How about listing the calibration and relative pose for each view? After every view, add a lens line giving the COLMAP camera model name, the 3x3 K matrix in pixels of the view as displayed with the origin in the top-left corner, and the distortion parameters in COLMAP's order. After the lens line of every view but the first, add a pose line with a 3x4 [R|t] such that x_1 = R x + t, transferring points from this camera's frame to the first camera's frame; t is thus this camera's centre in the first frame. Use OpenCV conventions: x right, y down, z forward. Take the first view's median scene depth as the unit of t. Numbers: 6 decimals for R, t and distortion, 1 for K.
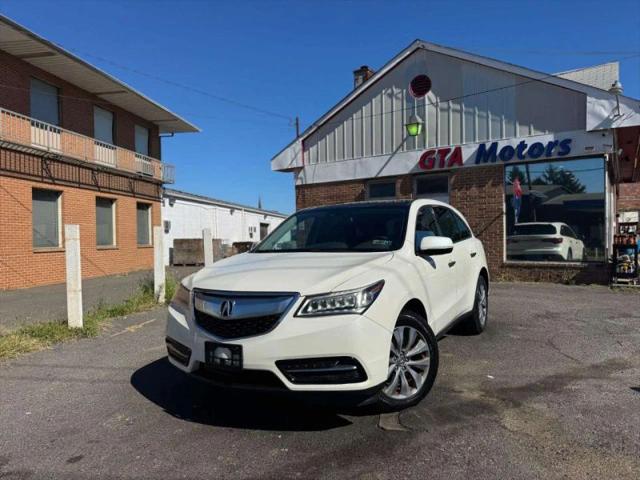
lens RADIAL K [[455.9, 0, 320.0], [0, 455.9, 240.0], [0, 0, 1]] dist [0.062913, -0.083688]
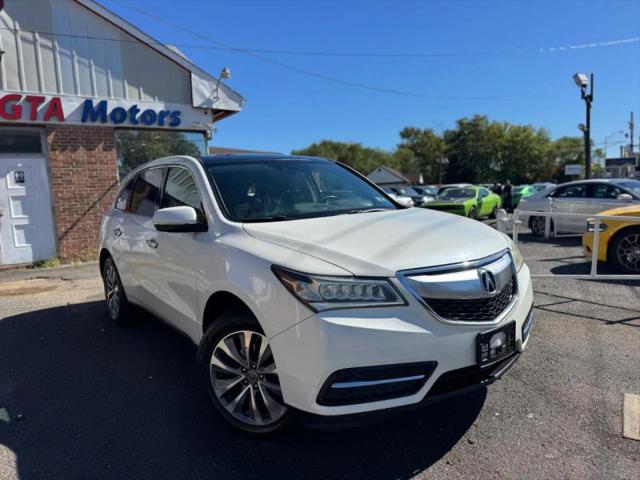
lens RADIAL K [[455.7, 0, 319.9], [0, 455.7, 235.6], [0, 0, 1]] dist [0.067114, -0.089897]
pose [[0.373218, -0.086605, 0.923693, -0.301553], [0.051272, 0.996037, 0.072672, 0.002084], [-0.926326, 0.020237, 0.376179, 0.293750]]
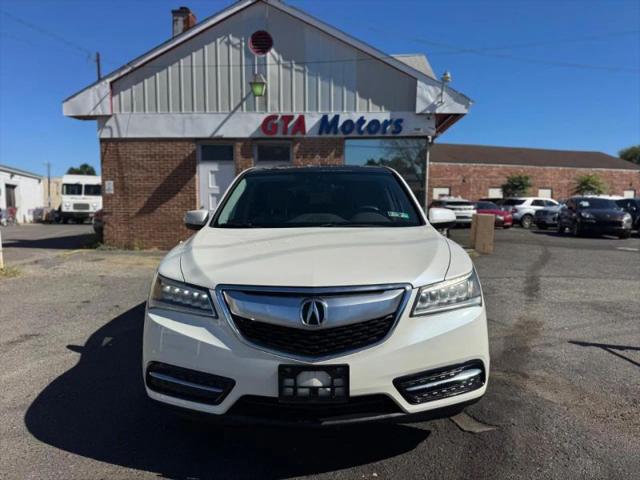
lens RADIAL K [[445.6, 0, 322.1], [0, 445.6, 241.5], [0, 0, 1]] dist [0.189332, -0.334136]
pose [[0.865731, -0.023555, 0.499954, -0.159455], [-0.013999, 0.997362, 0.071230, -0.001285], [-0.500313, -0.068665, 0.863117, 0.128986]]
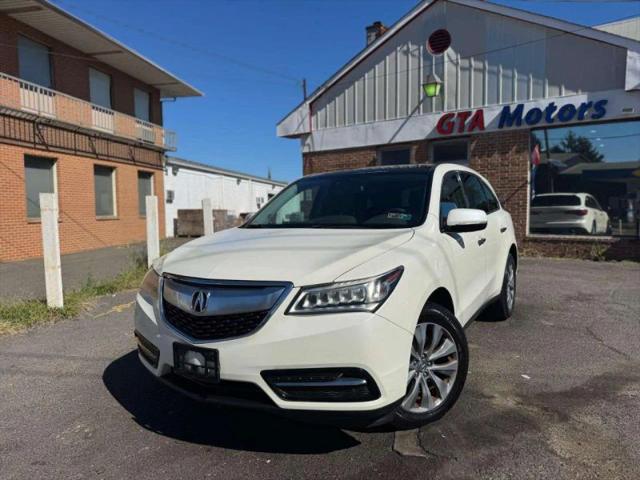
lens RADIAL K [[456.6, 0, 323.1], [0, 456.6, 238.0], [0, 0, 1]] dist [0.051545, -0.067039]
pose [[0.999870, 0.004534, -0.015457, 0.005233], [-0.003601, 0.998199, 0.059884, -0.001567], [0.015701, -0.059821, 0.998086, 0.070757]]
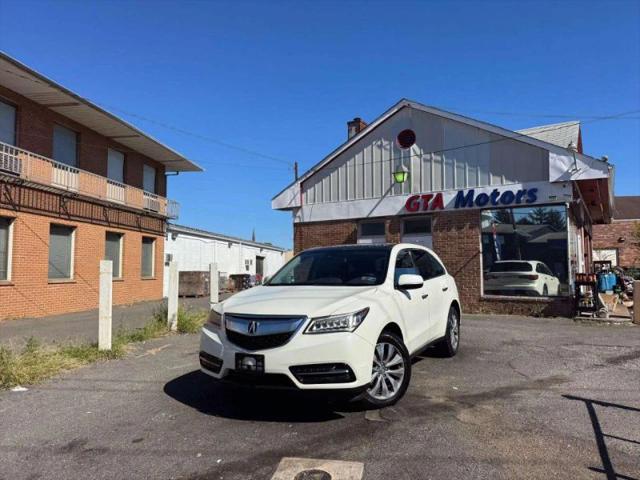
lens RADIAL K [[455.8, 0, 322.0], [0, 455.8, 238.5], [0, 0, 1]] dist [0.069047, -0.090687]
pose [[0.999744, 0.012003, 0.019196, -0.008522], [-0.010537, 0.997149, -0.074715, -0.004213], [-0.020038, 0.074493, 0.997020, -0.112033]]
